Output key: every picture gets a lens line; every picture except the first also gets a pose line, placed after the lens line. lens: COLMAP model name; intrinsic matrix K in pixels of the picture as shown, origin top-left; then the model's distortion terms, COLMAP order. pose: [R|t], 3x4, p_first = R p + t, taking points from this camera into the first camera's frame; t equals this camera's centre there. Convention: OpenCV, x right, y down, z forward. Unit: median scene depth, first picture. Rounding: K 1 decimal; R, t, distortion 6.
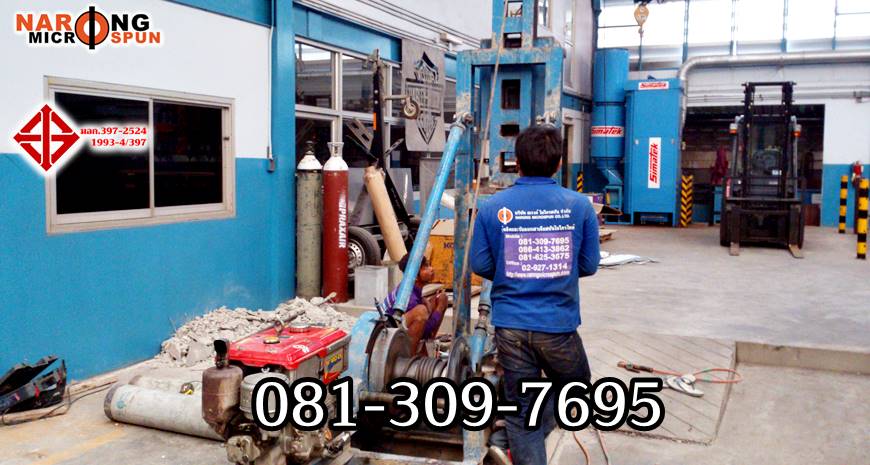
lens RADIAL K [[849.2, 0, 433.9], [0, 849.2, 230.1], [0, 0, 1]] dist [0.096624, 0.000000]
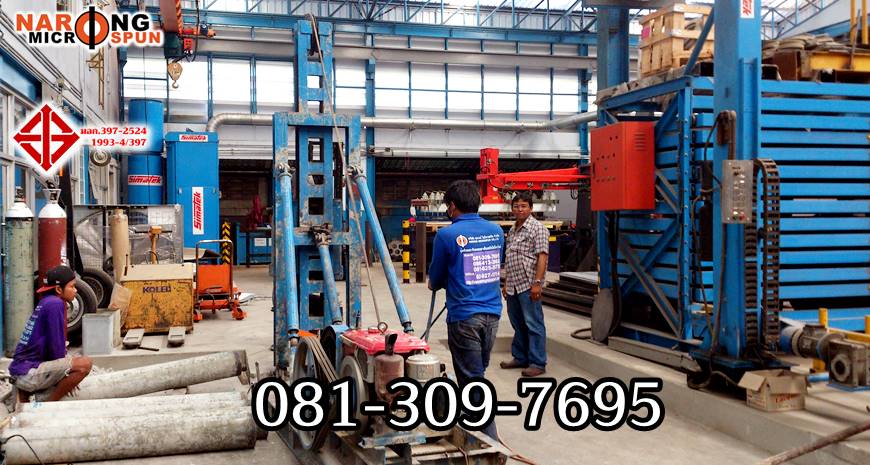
lens RADIAL K [[849.2, 0, 439.2], [0, 849.2, 231.1], [0, 0, 1]] dist [0.096624, 0.000000]
pose [[0.793487, -0.026597, 0.608005, -0.148974], [0.061071, 0.997482, -0.036067, 0.002882], [-0.605515, 0.065750, 0.793113, -0.017013]]
